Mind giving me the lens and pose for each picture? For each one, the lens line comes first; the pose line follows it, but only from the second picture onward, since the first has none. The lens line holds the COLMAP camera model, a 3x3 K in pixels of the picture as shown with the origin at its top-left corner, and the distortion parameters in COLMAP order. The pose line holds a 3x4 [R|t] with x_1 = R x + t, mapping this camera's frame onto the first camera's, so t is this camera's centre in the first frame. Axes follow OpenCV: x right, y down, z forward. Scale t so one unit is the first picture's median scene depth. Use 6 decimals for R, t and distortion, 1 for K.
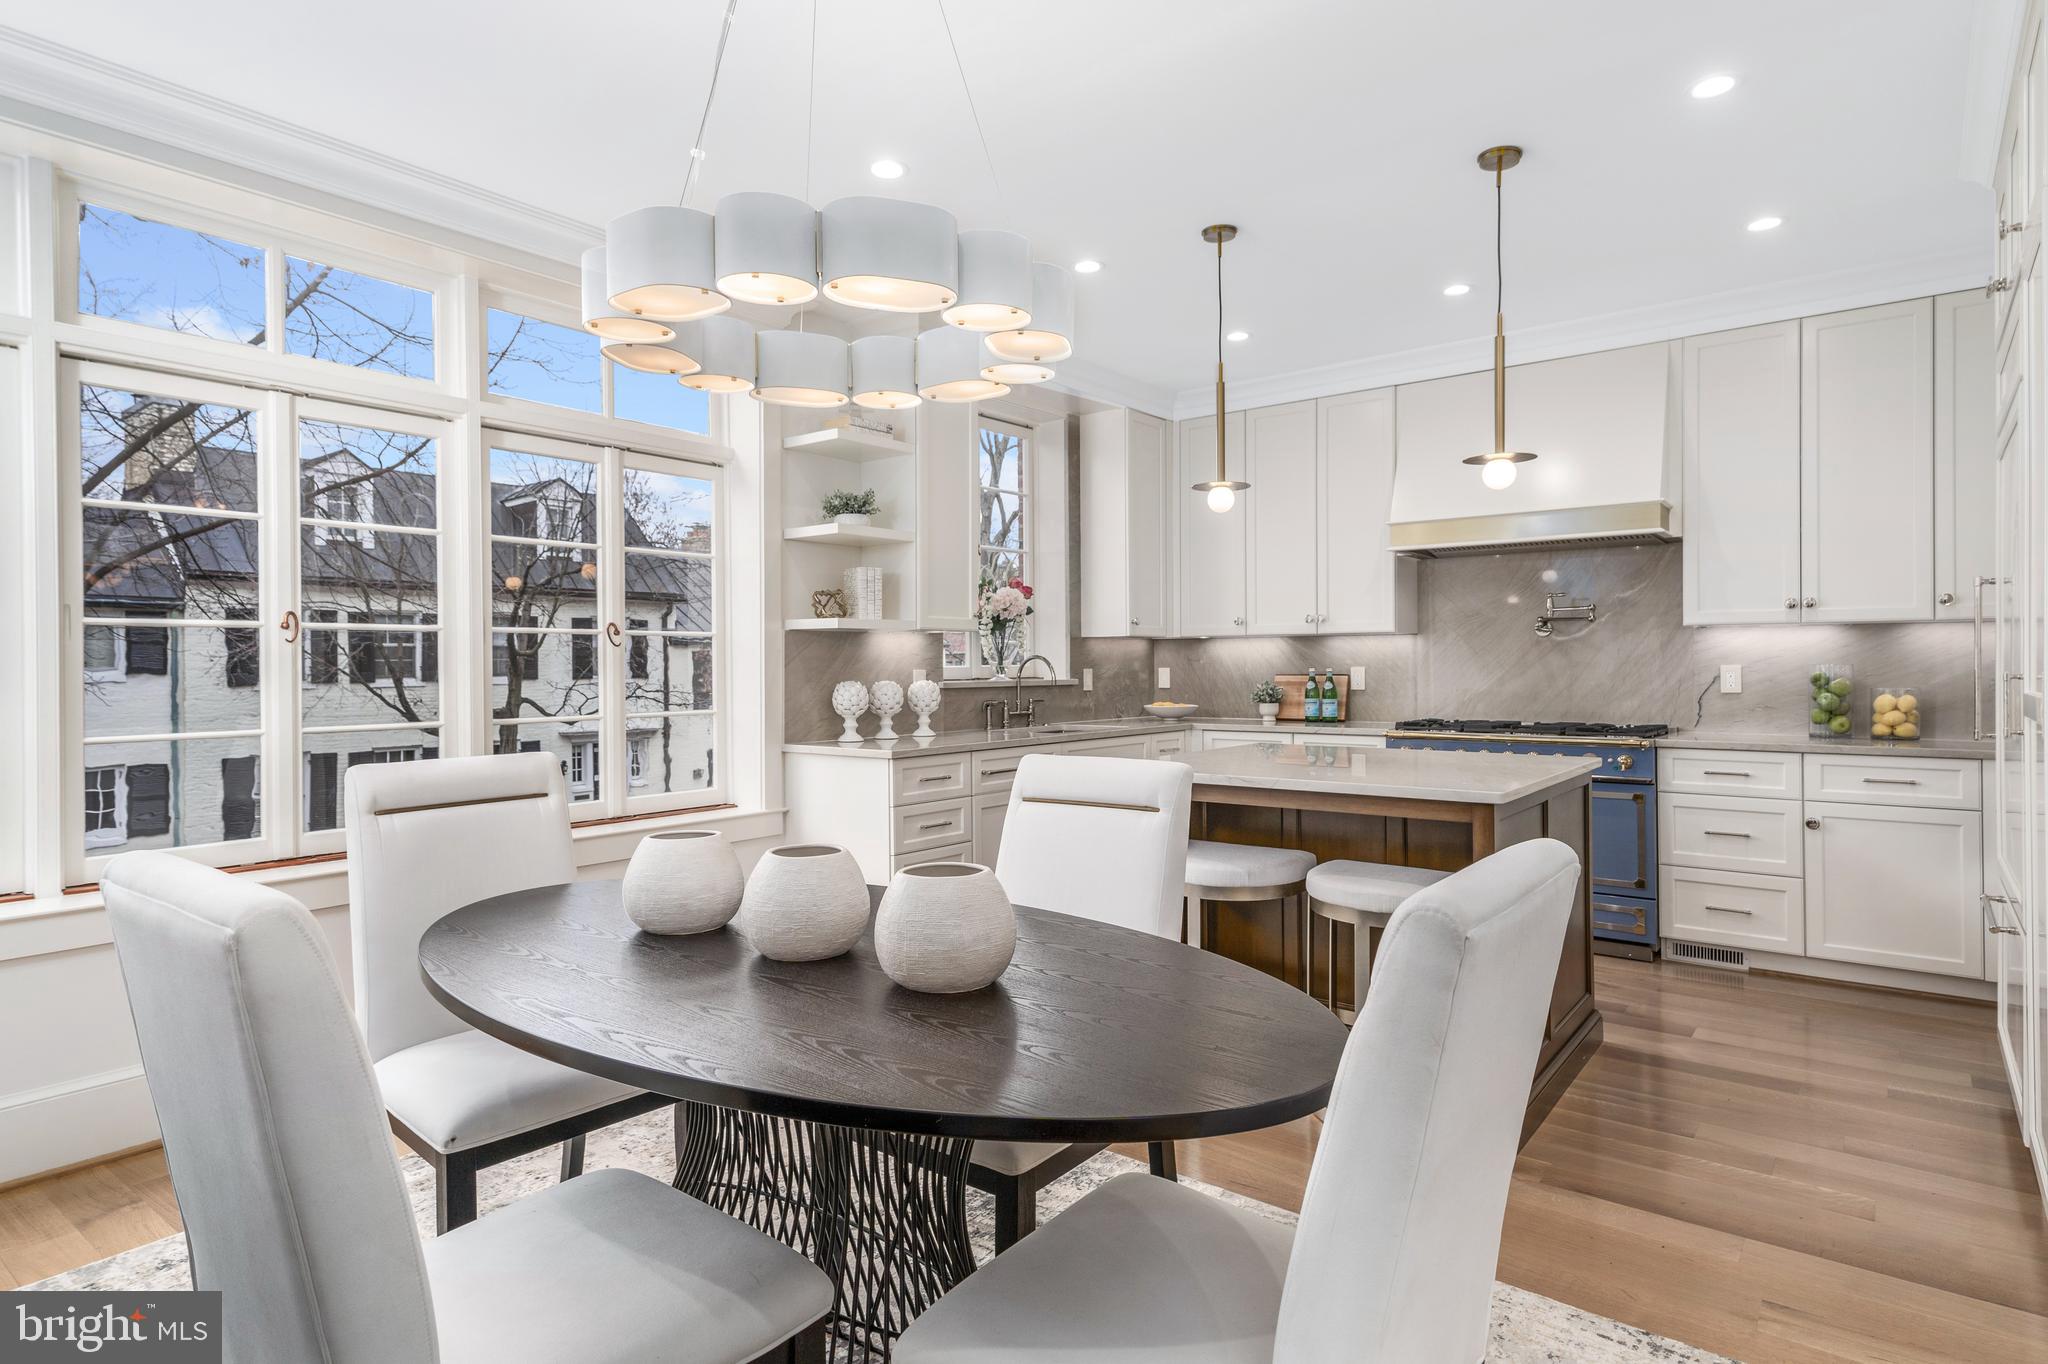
lens RADIAL K [[1102.5, 0, 1037.7], [0, 1102.5, 671.5], [0, 0, 1]] dist [0.000685, 0.000164]
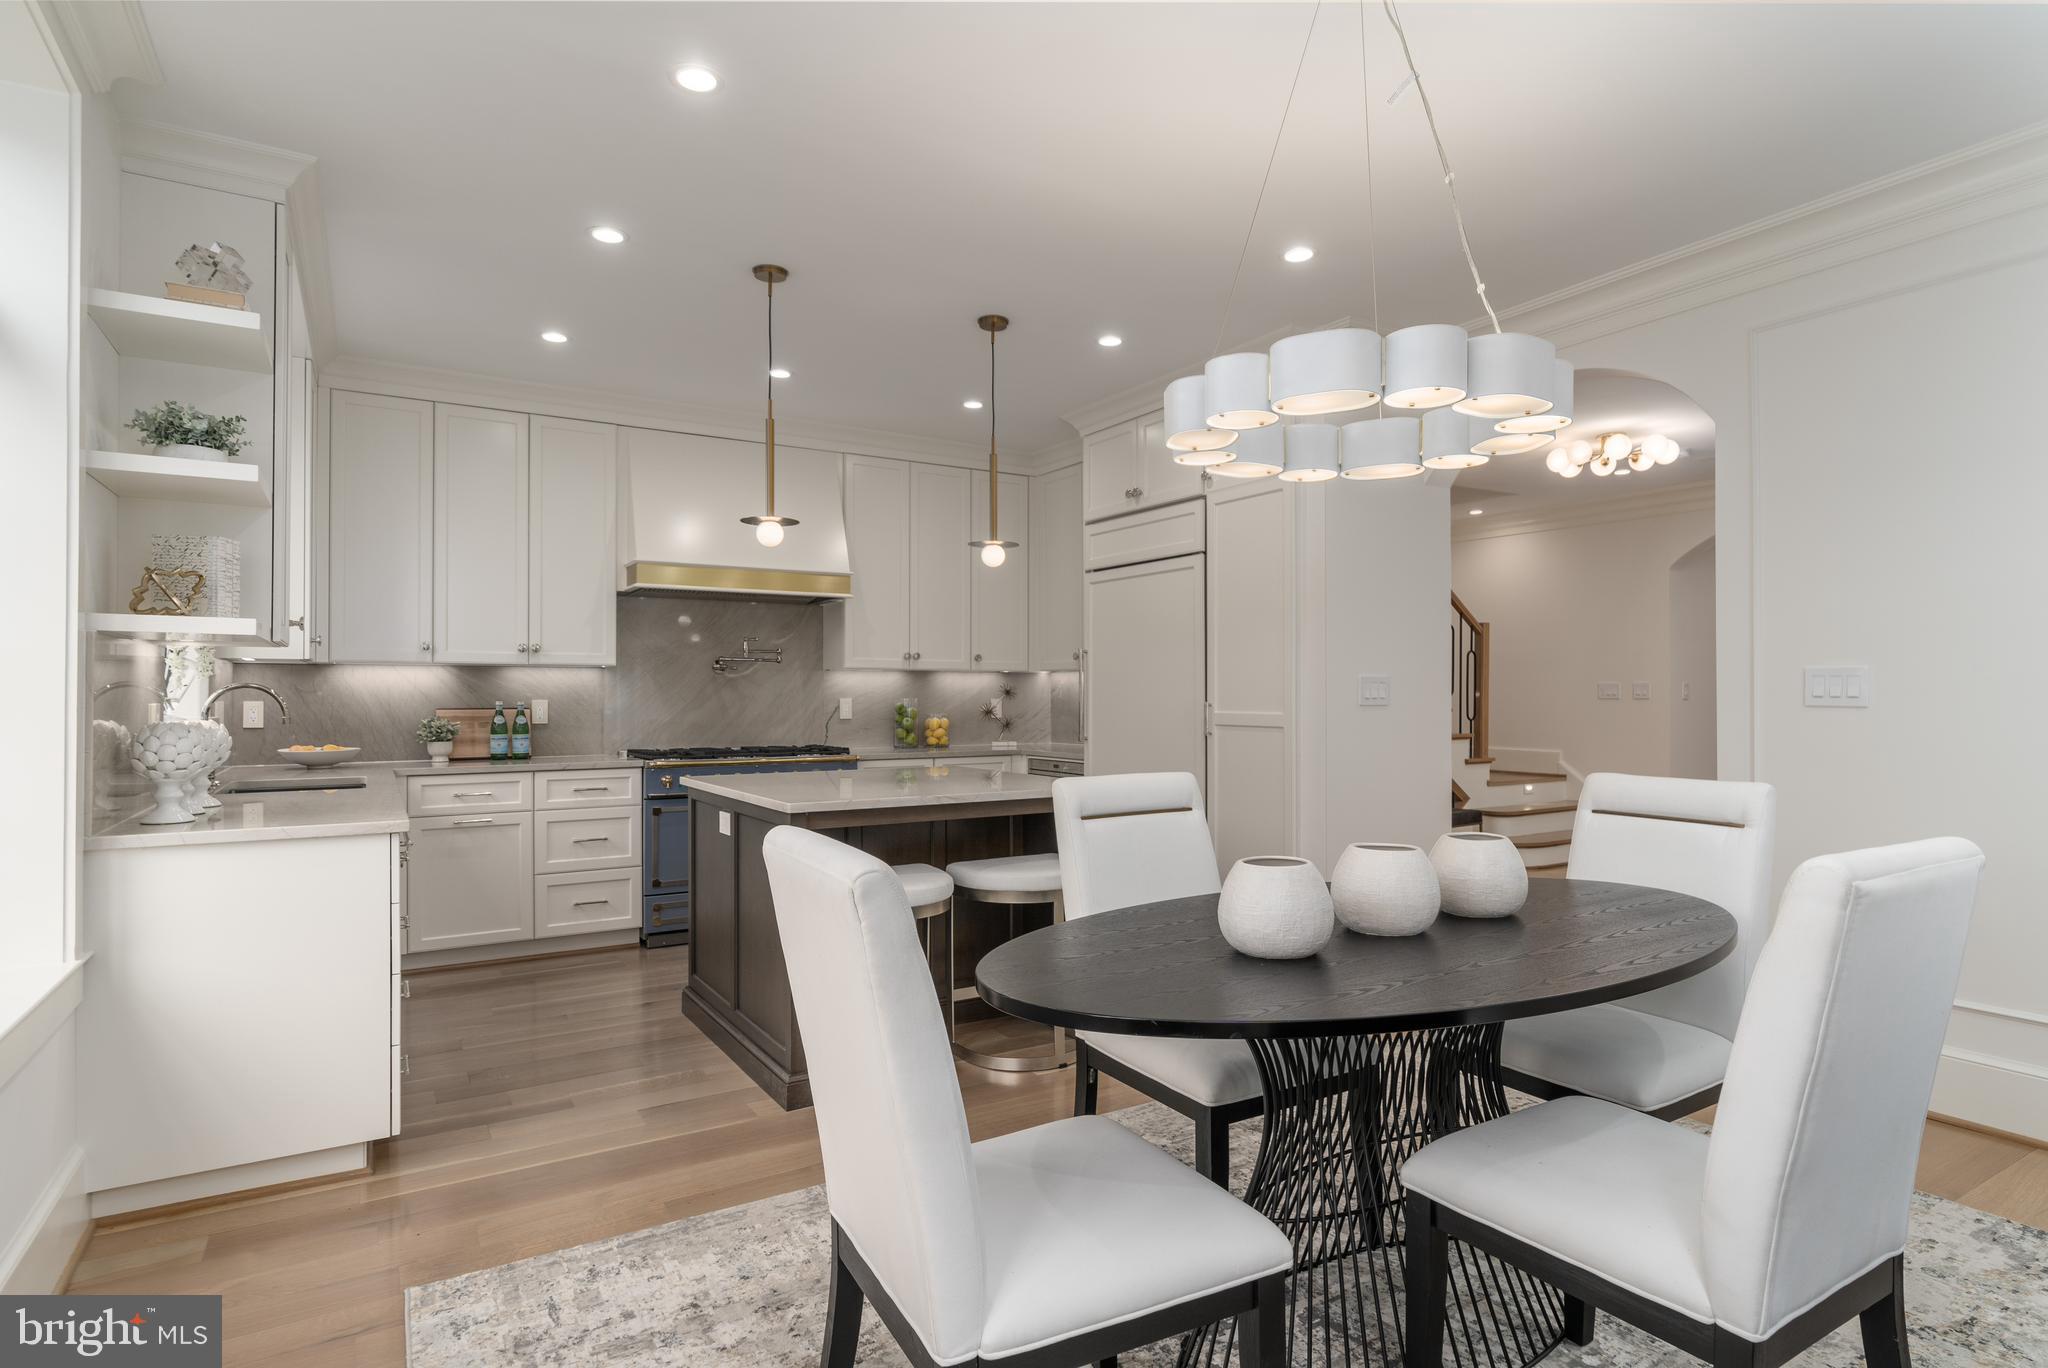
lens RADIAL K [[1062.9, 0, 1025.8], [0, 1062.9, 694.7], [0, 0, 1]] dist [-0.022427, -0.000042]
pose [[0.338372, 0.006529, 0.940990, -0.536301], [0.006974, 0.999931, -0.009445, 0.003401], [-0.940987, 0.009758, 0.338303, 0.355843]]
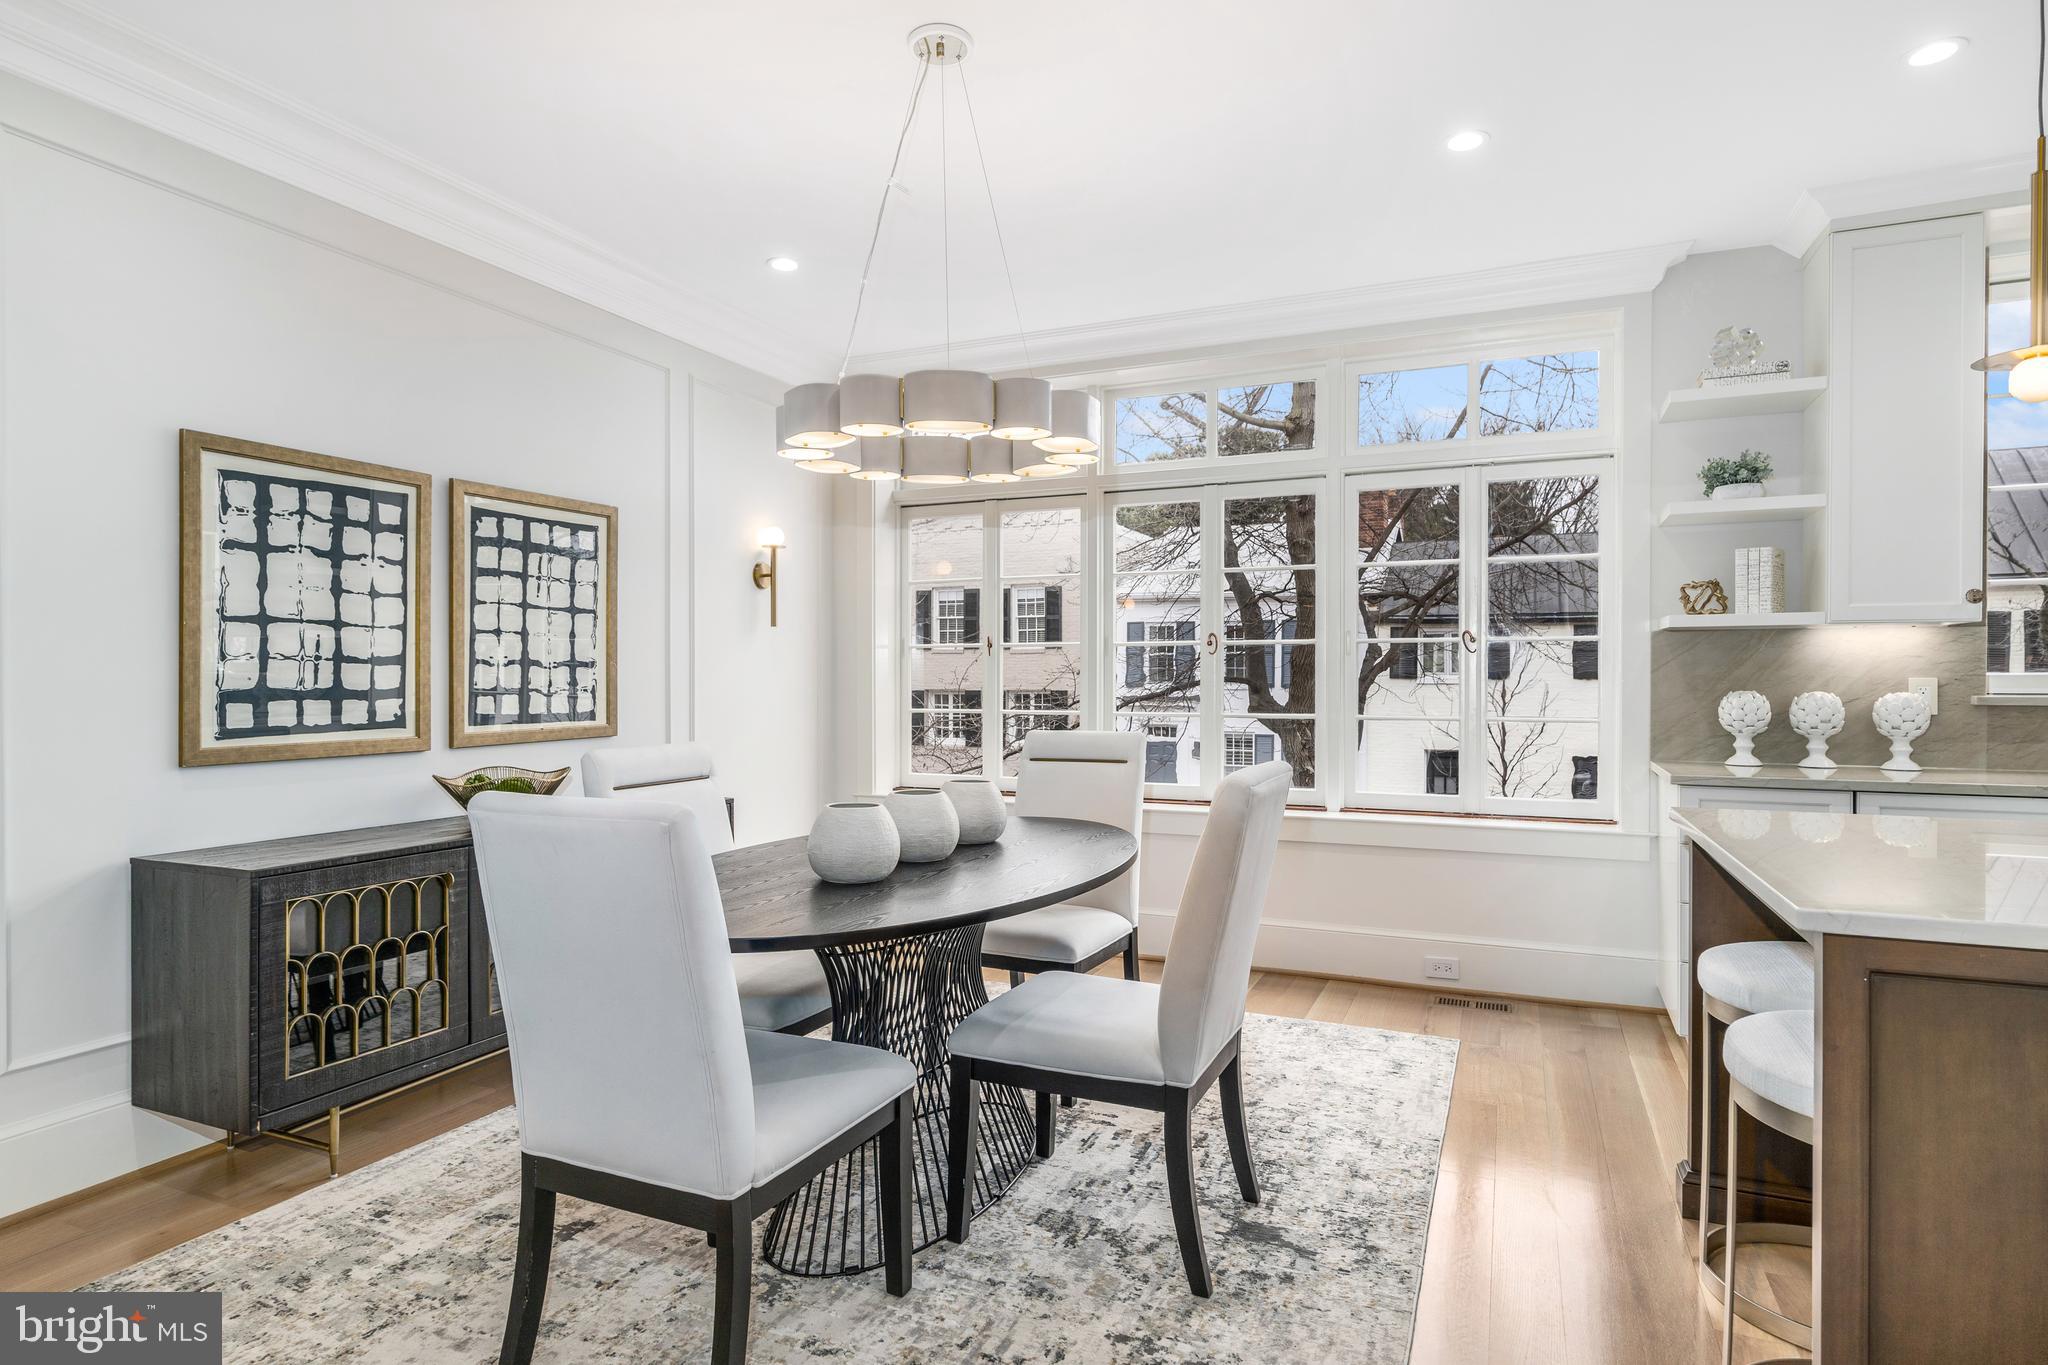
lens RADIAL K [[1102.5, 0, 1037.7], [0, 1102.5, 672.0], [0, 0, 1]] dist [0.000685, 0.000164]
pose [[0.253645, 0.007121, -0.967271, 0.464190], [-0.003717, 0.999973, 0.006387, -0.007973], [0.967290, 0.001975, 0.253665, 0.283331]]
